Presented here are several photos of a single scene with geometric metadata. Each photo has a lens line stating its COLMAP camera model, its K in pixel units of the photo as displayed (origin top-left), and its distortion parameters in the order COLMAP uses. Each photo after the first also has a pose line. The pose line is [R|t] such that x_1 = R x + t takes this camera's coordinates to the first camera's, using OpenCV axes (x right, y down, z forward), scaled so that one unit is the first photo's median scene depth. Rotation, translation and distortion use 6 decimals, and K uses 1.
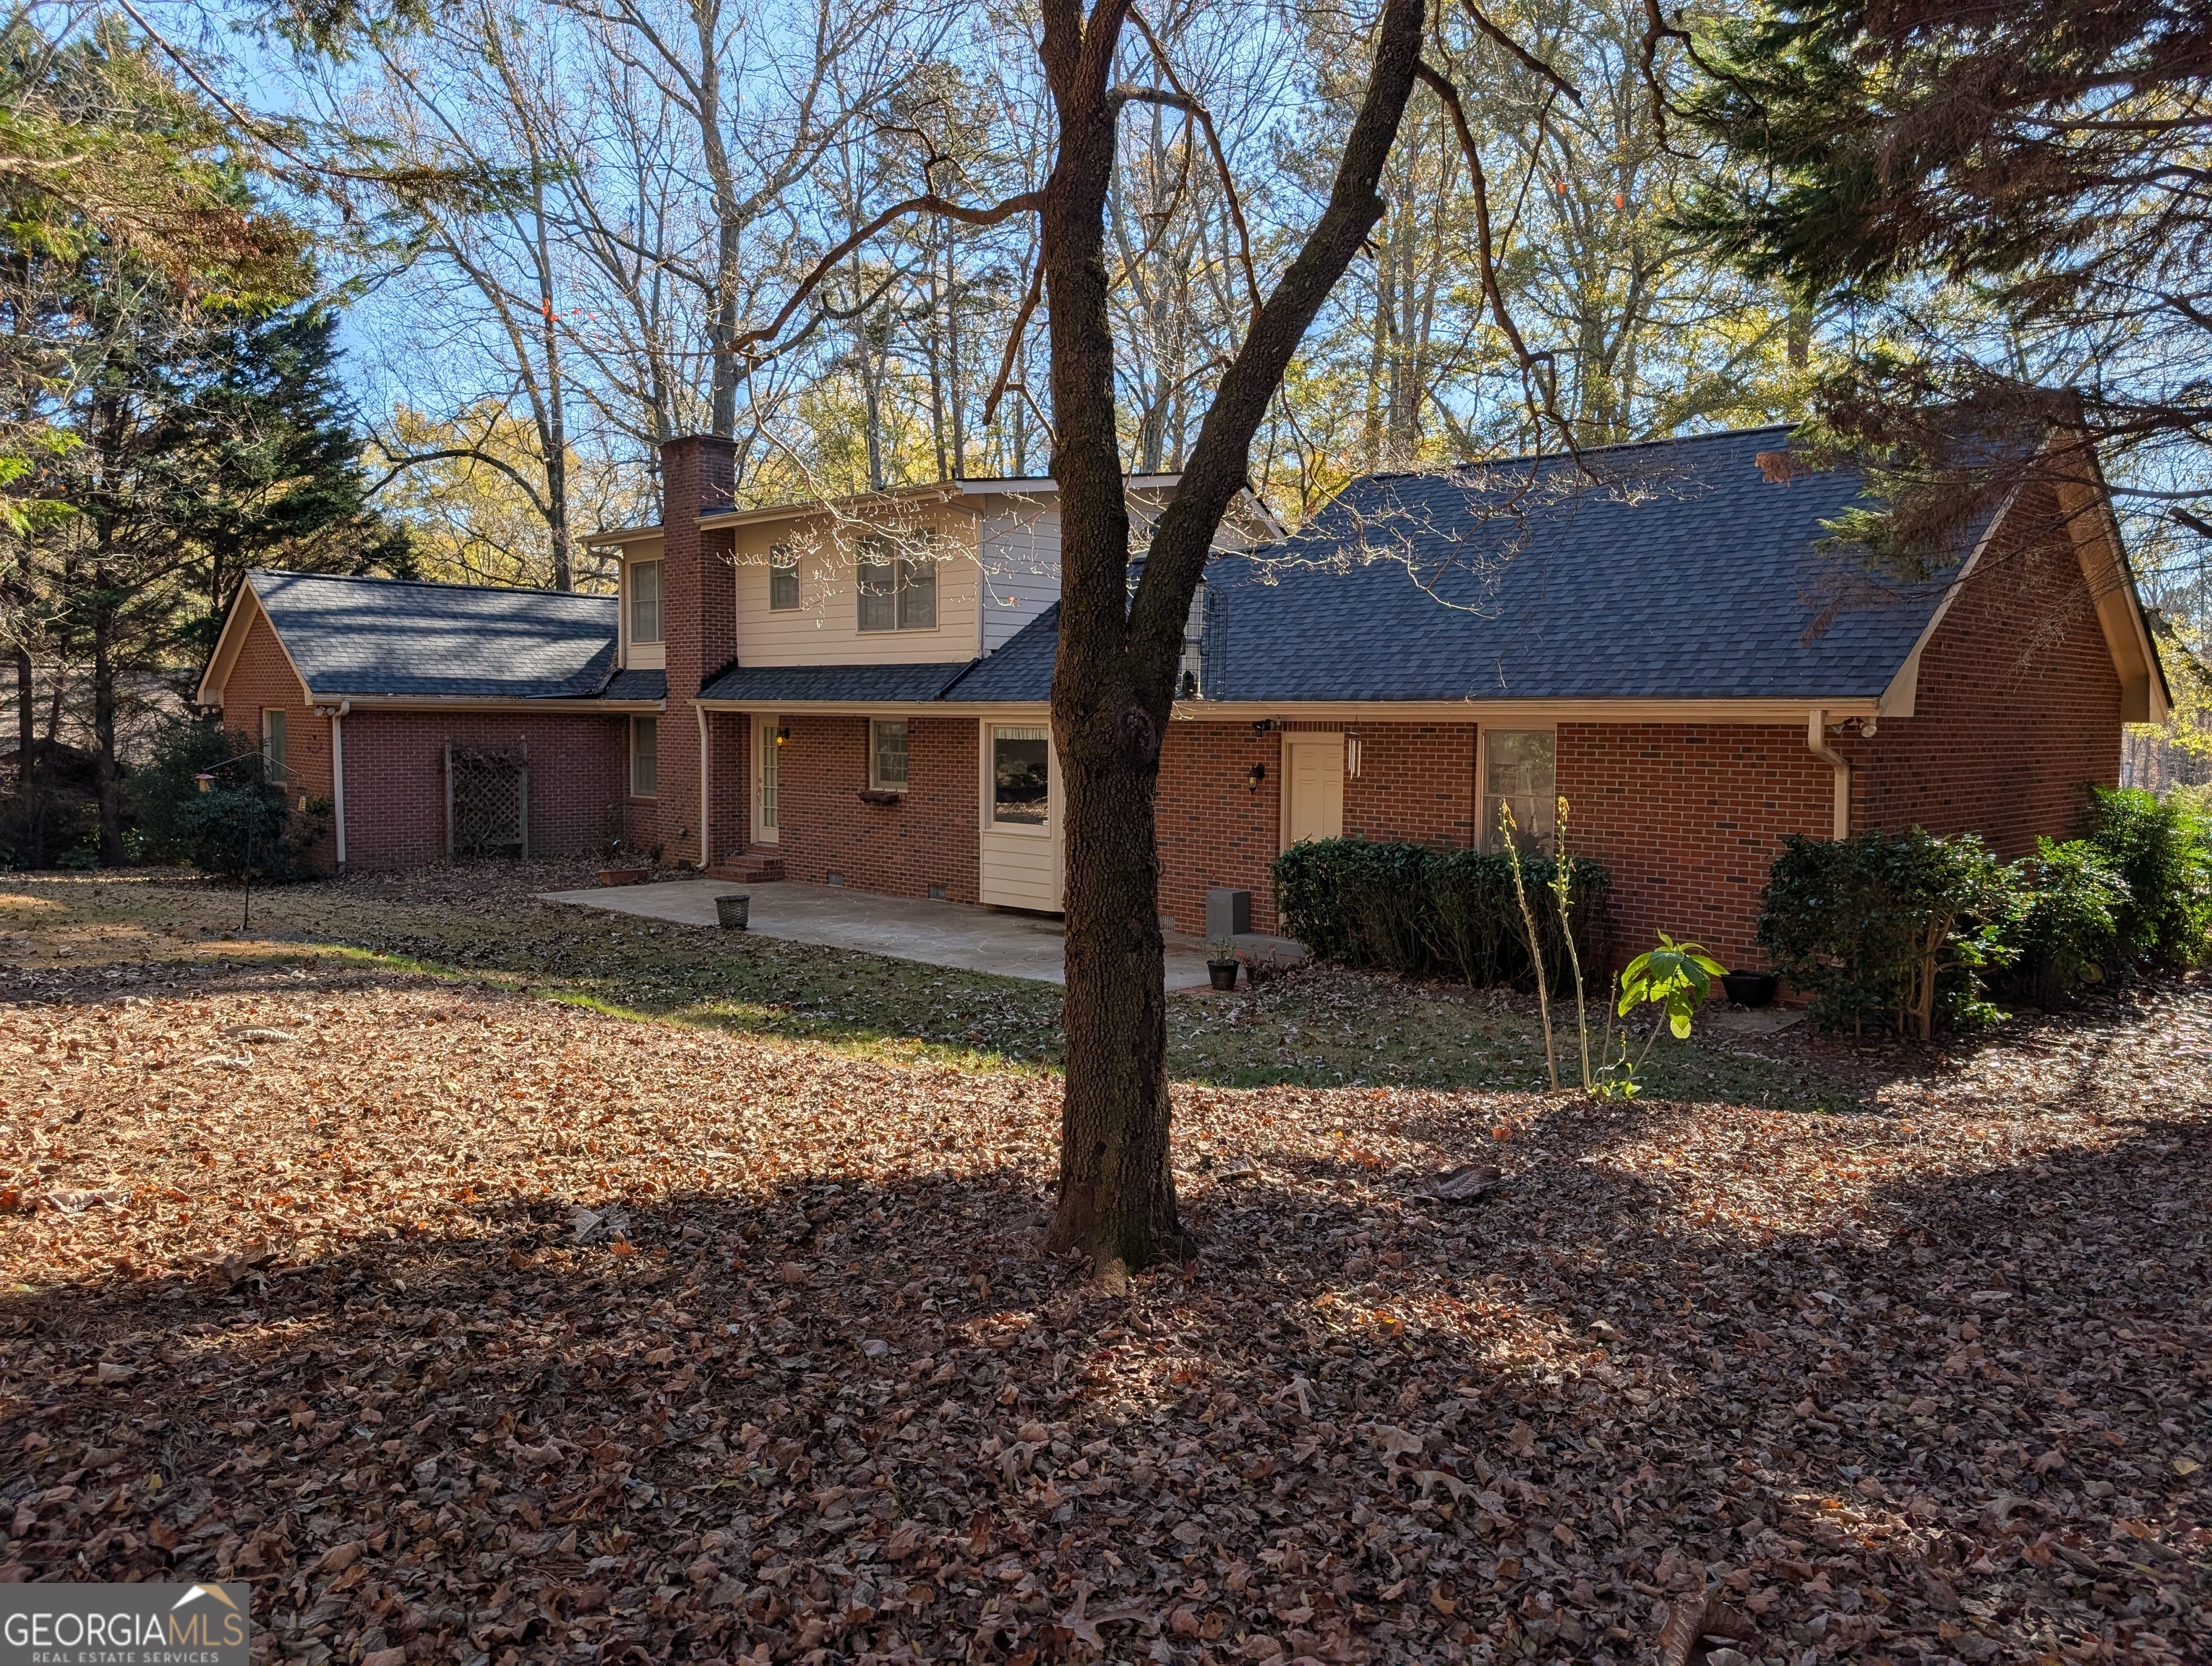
lens RADIAL K [[1569.9, 0, 1106.0], [0, 1569.9, 833.0], [0, 0, 1]] dist [0.034595, -0.034068]
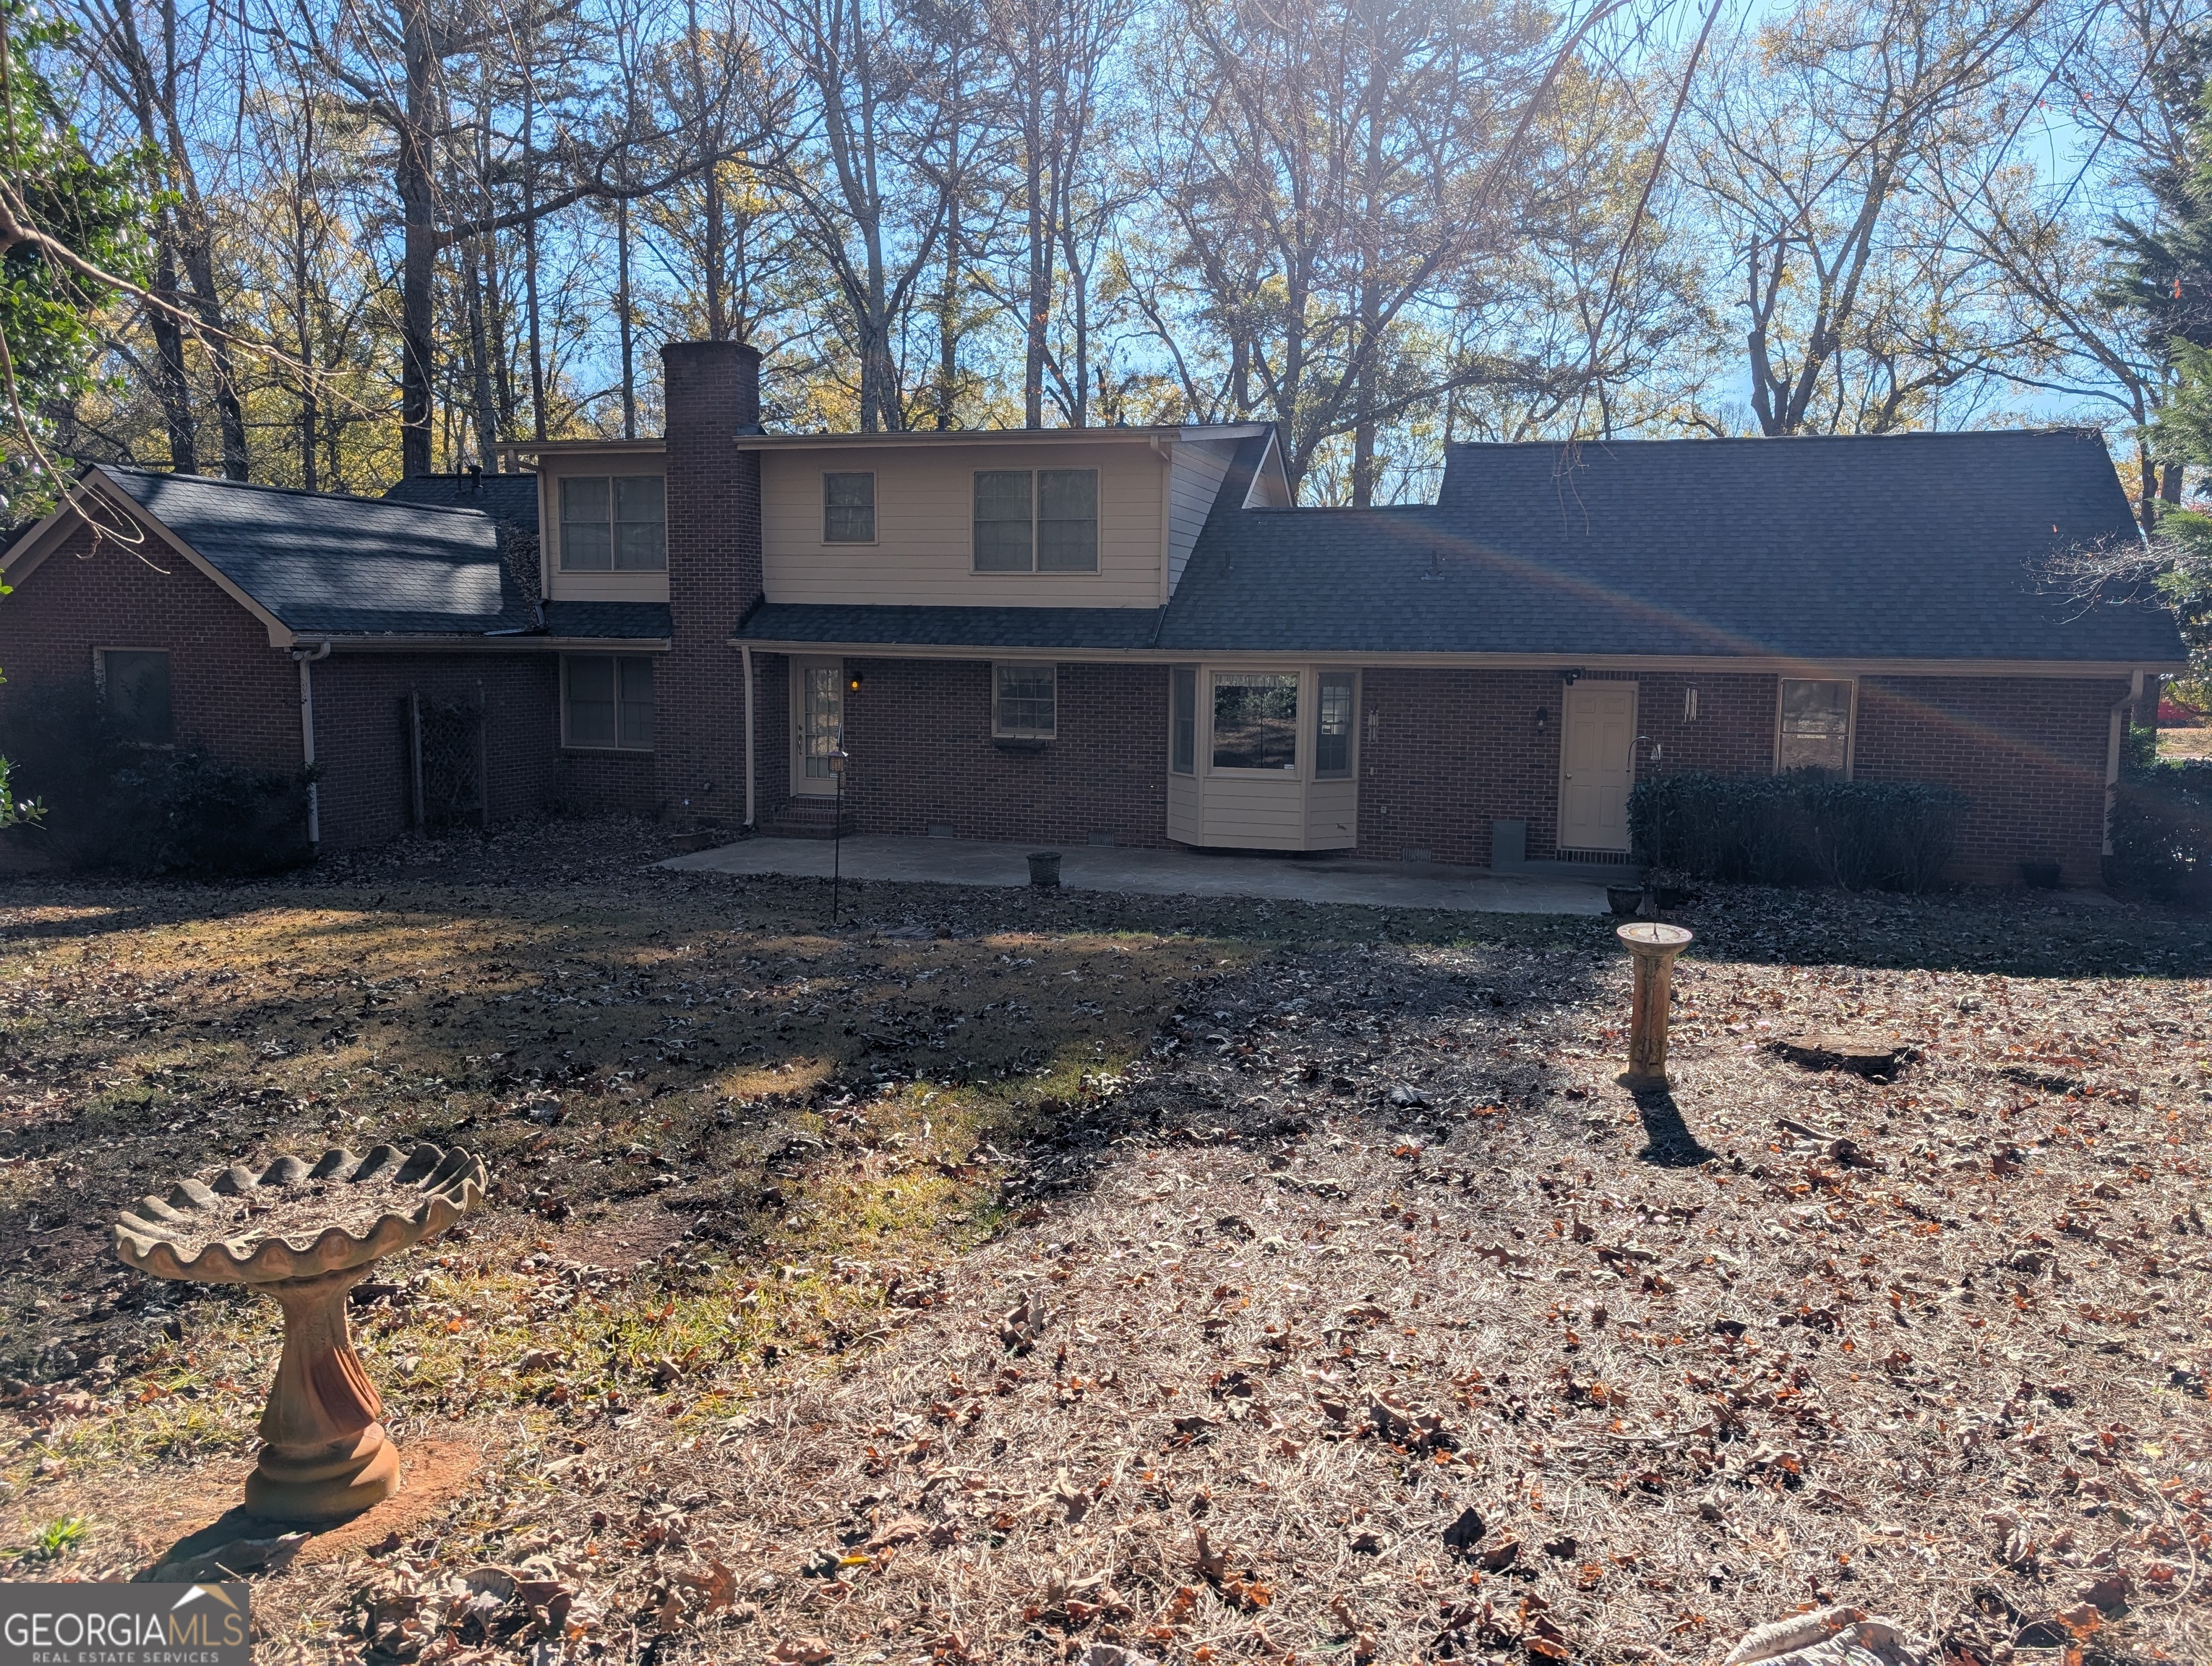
lens RADIAL K [[1569.9, 0, 1106.0], [0, 1569.9, 833.0], [0, 0, 1]] dist [0.034595, -0.034068]
pose [[0.885754, -0.054736, 0.460915, -0.512897], [0.028062, 0.997521, 0.064534, -0.027331], [-0.463305, -0.044227, 0.885095, 0.099932]]
